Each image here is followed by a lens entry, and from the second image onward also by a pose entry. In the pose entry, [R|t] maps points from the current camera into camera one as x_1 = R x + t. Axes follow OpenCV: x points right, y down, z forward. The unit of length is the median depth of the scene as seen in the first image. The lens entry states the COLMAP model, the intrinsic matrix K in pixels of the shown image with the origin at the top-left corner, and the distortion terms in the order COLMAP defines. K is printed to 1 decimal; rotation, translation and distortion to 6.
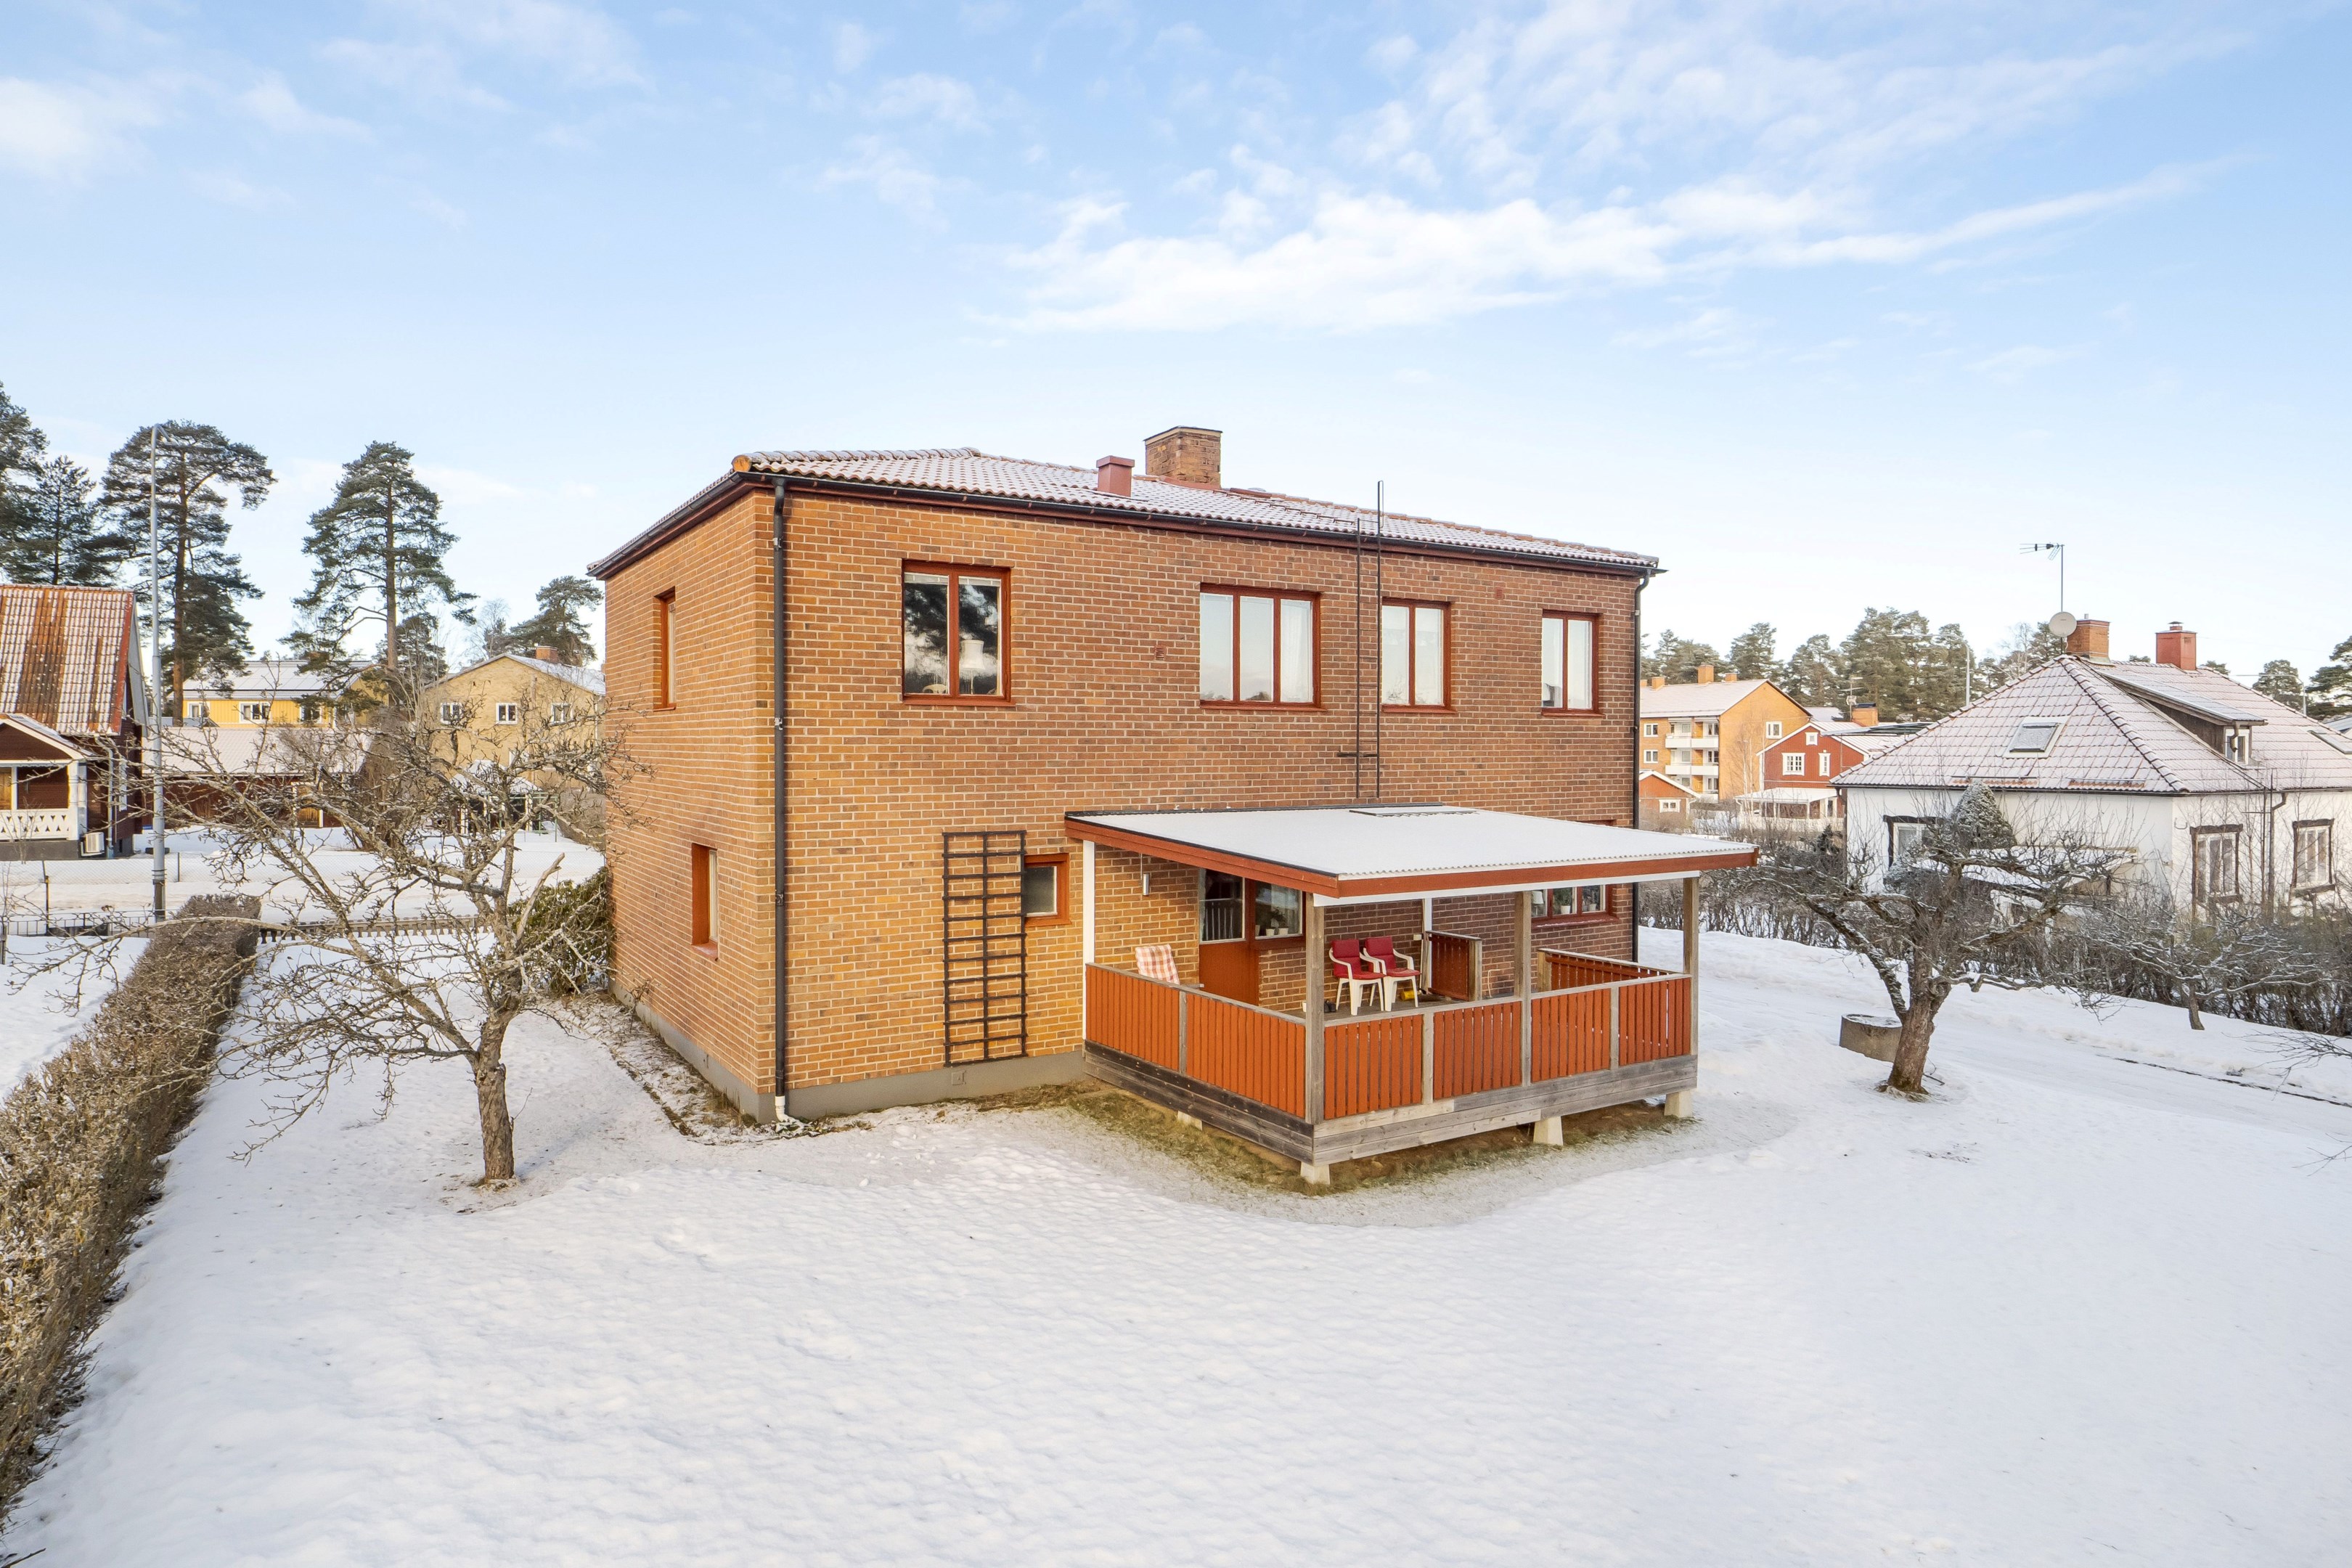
lens RADIAL K [[1335.3, 0, 1176.0], [0, 1335.3, 750.7], [0, 0, 1]] dist [-0.044778, 0.000077]
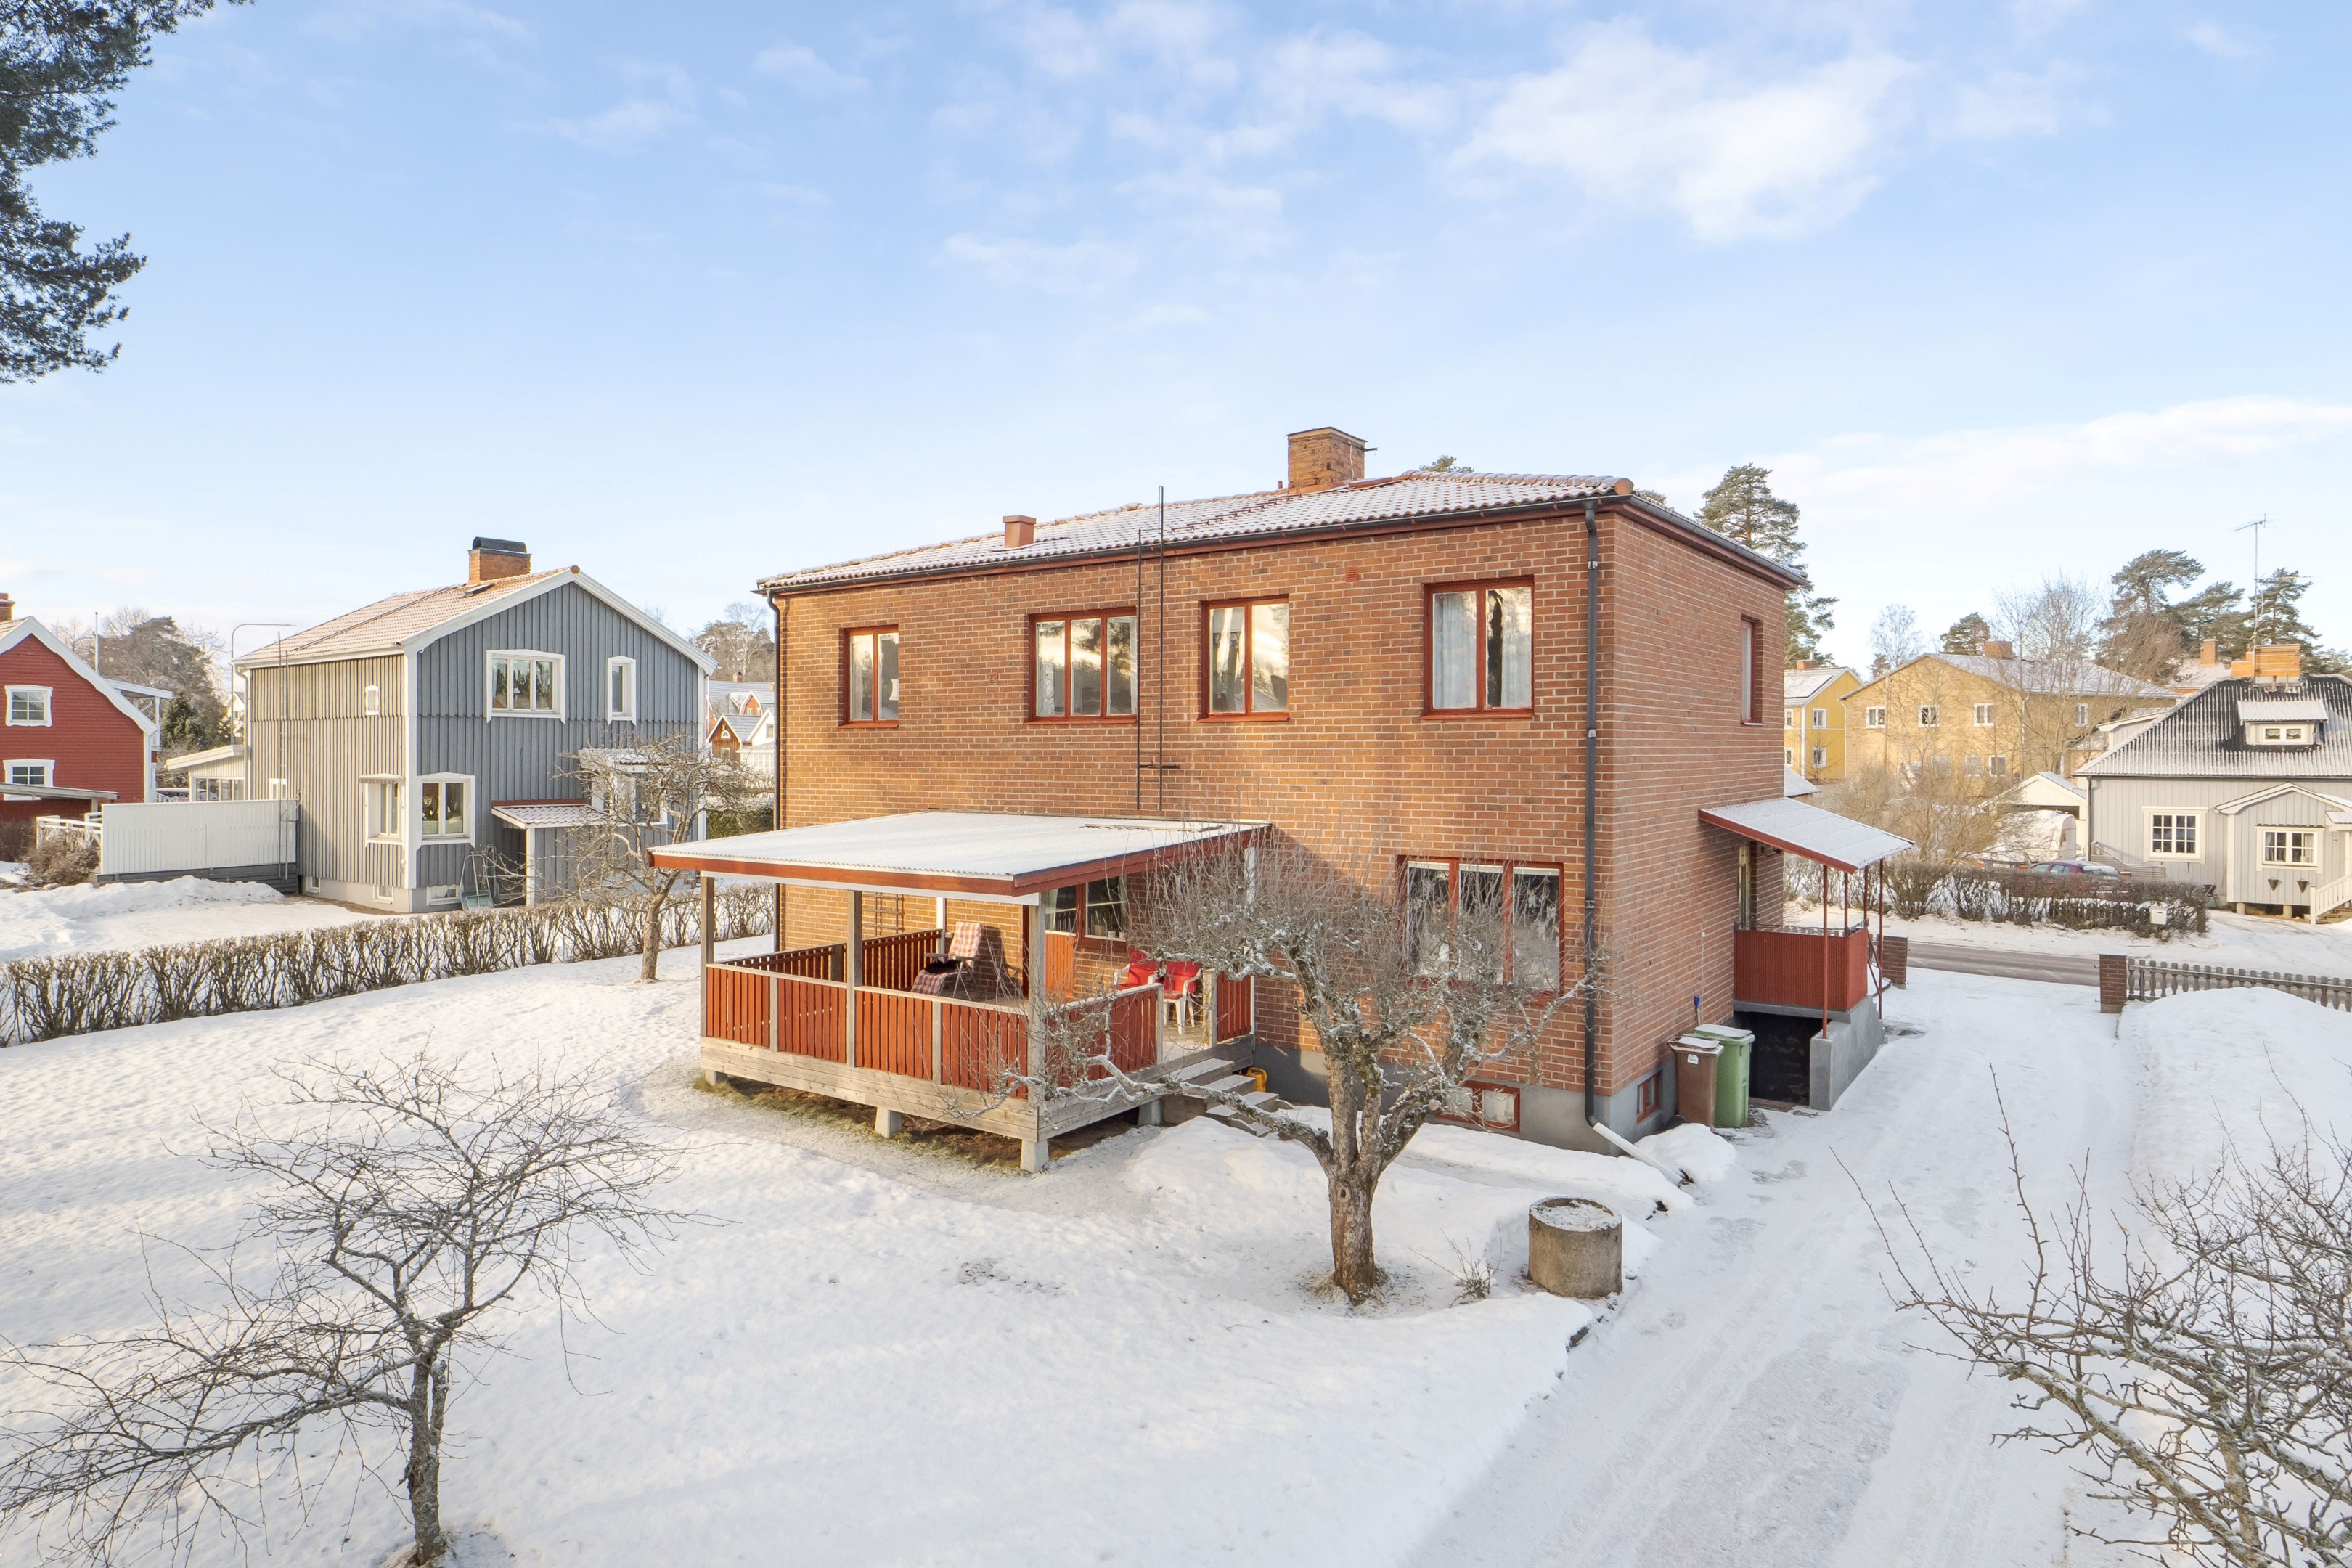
lens RADIAL K [[1358.4, 0, 1175.4], [0, 1358.4, 748.5], [0, 0, 1]] dist [0.001143, 0.000330]
pose [[0.393892, 0.000141, -0.919157, 1.080580], [-0.001694, 0.999998, -0.000573, -0.009712], [0.919155, 0.001783, 0.393891, 0.614650]]
